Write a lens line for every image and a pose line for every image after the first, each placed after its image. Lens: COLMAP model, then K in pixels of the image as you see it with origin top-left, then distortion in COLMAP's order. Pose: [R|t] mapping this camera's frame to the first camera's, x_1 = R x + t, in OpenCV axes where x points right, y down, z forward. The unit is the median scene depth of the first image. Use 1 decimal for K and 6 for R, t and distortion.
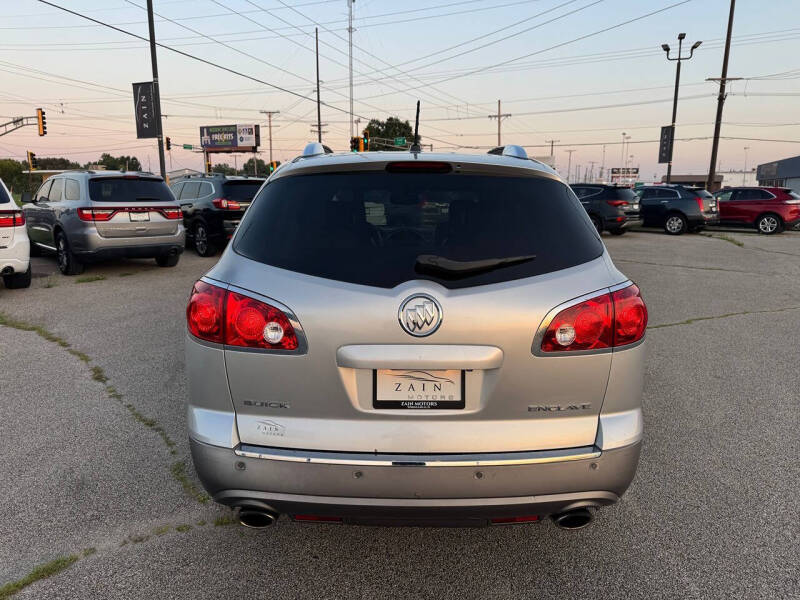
lens RADIAL K [[561.6, 0, 416.5], [0, 561.6, 310.8], [0, 0, 1]] dist [0.036734, -0.047140]
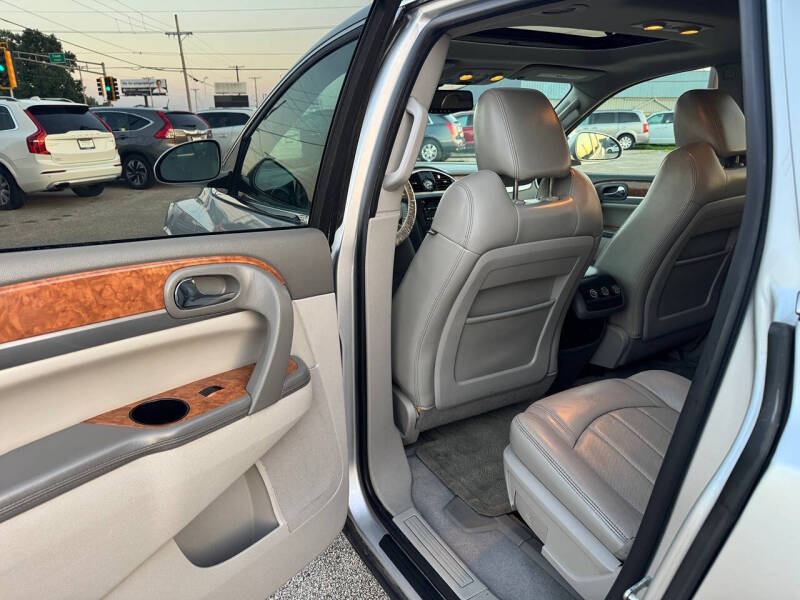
lens RADIAL K [[561.6, 0, 402.8], [0, 561.6, 306.0], [0, 0, 1]] dist [0.036734, -0.047140]
pose [[0.872198, -0.164354, 0.460714, -0.077026], [0.115305, 0.984402, 0.132883, -0.025887], [-0.475368, -0.062778, 0.877545, 0.153002]]
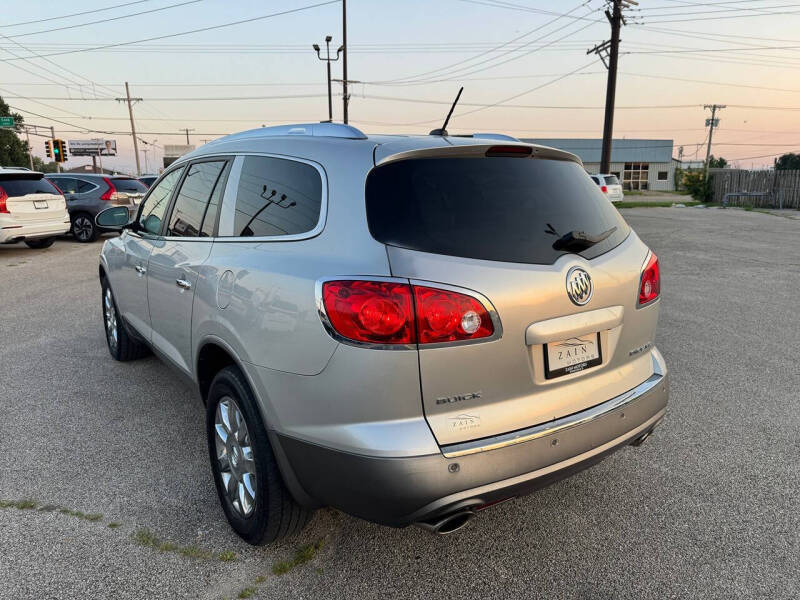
lens RADIAL K [[561.6, 0, 405.2], [0, 561.6, 307.9], [0, 0, 1]] dist [0.036734, -0.047140]
pose [[0.827278, -0.131464, 0.546194, -0.088948], [0.125926, 0.990889, 0.047768, -0.004646], [-0.547497, 0.029262, 0.836296, 0.026141]]
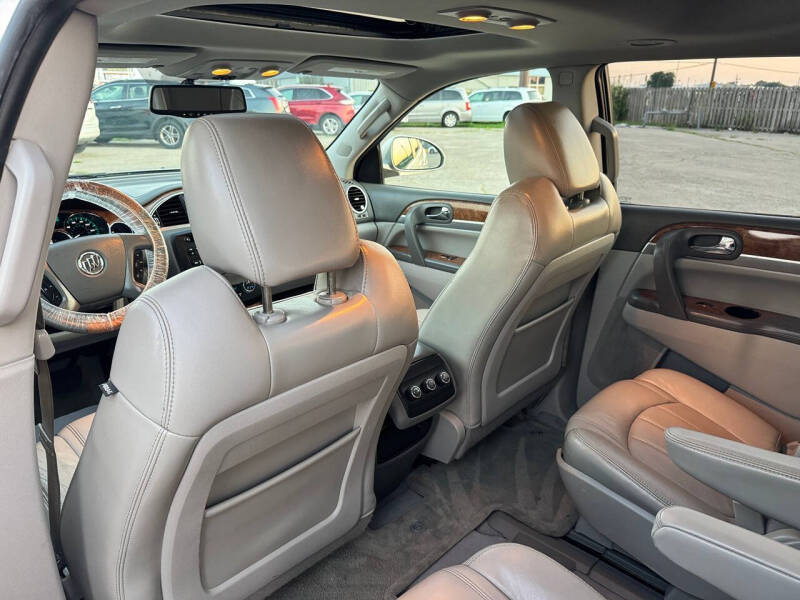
lens RADIAL K [[561.6, 0, 395.5], [0, 561.6, 302.8], [0, 0, 1]] dist [0.036734, -0.047140]
pose [[0.711225, -0.240770, 0.660446, -0.049930], [0.137670, 0.969029, 0.205011, -0.035730], [-0.689352, -0.054885, 0.722344, 0.173707]]
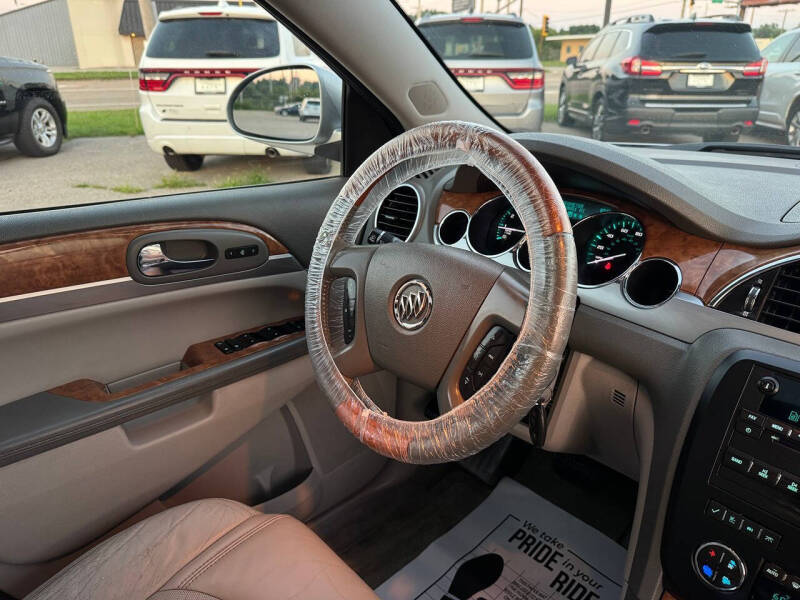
lens RADIAL K [[574.3, 0, 403.7], [0, 574.3, 303.2], [0, 0, 1]] dist [0.007441, -0.023363]
pose [[0.659425, 0.292336, -0.692602, -0.005015], [-0.153657, 0.954258, 0.256480, -0.039920], [0.735900, -0.062706, 0.674181, 0.230475]]
